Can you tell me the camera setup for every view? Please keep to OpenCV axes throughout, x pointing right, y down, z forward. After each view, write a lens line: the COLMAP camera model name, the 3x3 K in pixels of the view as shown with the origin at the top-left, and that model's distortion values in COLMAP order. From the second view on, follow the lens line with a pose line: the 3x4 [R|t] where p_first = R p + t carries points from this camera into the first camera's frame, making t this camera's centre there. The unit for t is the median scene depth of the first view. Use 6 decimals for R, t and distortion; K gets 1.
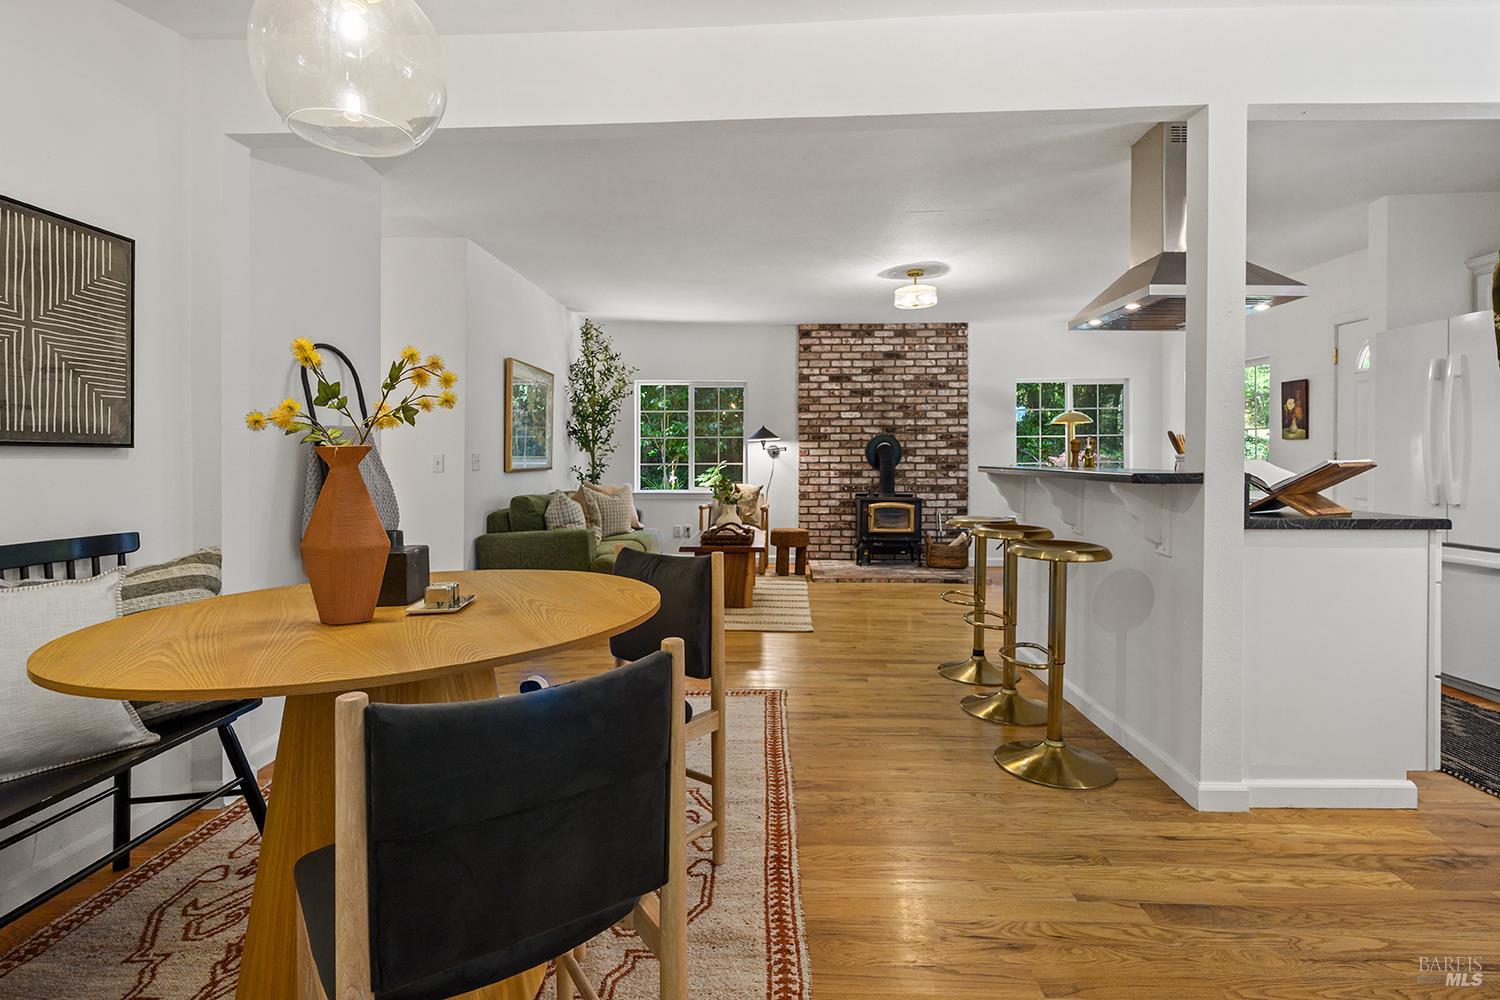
lens RADIAL K [[664.9, 0, 743.1], [0, 664.9, 454.1], [0, 0, 1]] dist [-0.009901, -0.000120]
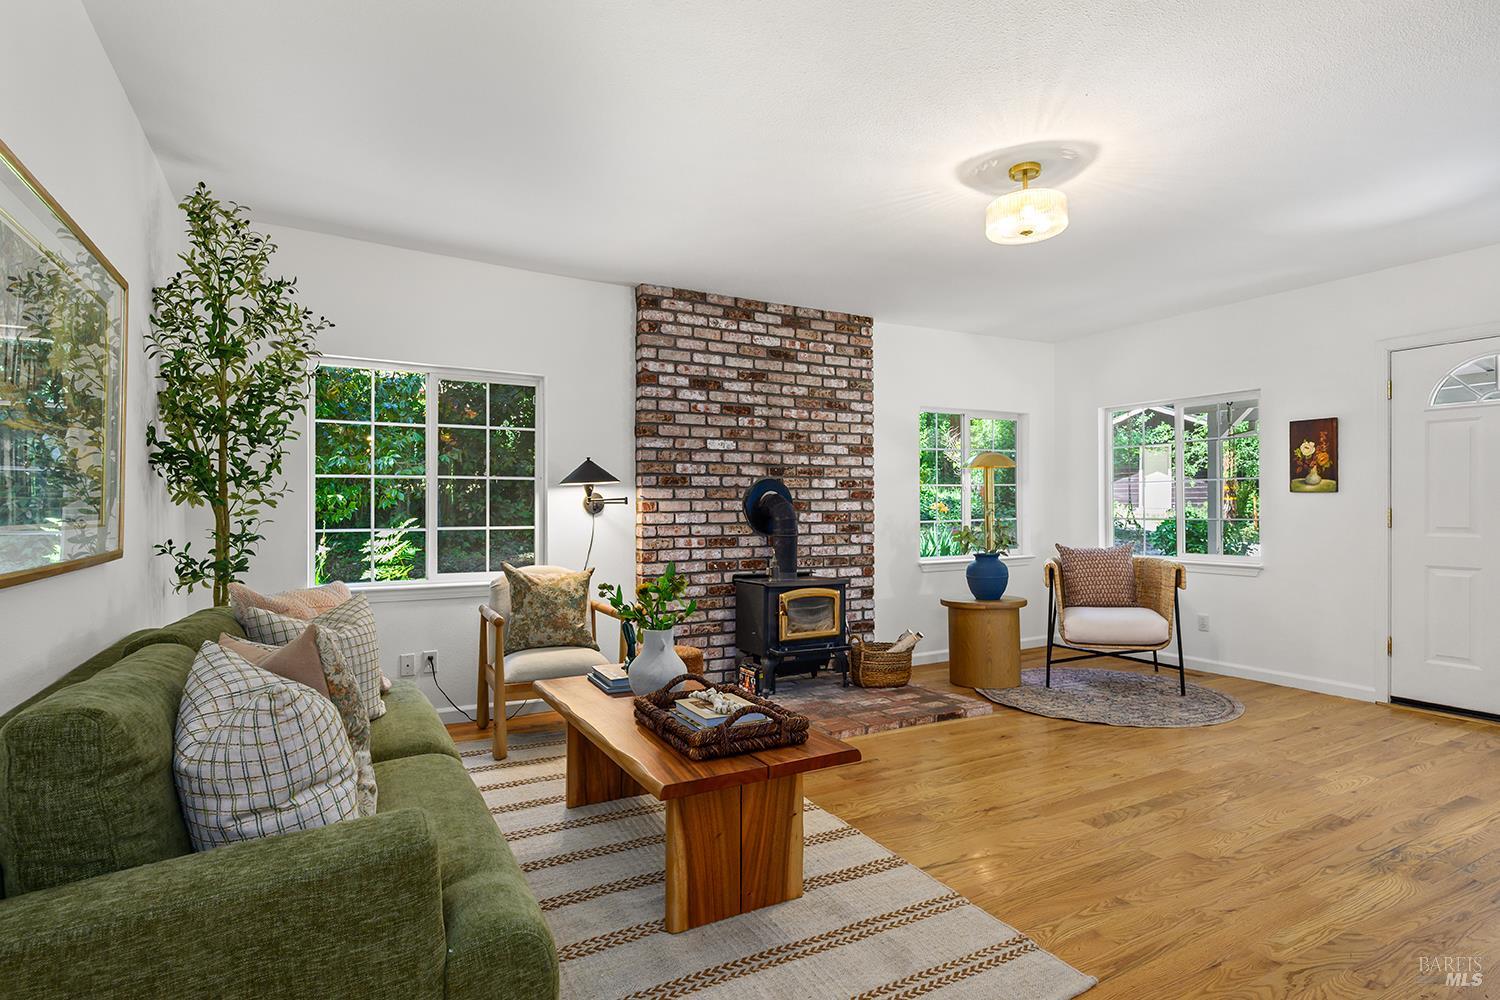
lens RADIAL K [[743.8, 0, 748.6], [0, 743.8, 504.7], [0, 0, 1]] dist [-0.003473, -0.000609]
pose [[0.870159, 0.002026, 0.492767, -0.151877], [-0.001562, 0.999998, -0.001353, -0.003345], [-0.492768, 0.000408, 0.870161, 0.395684]]
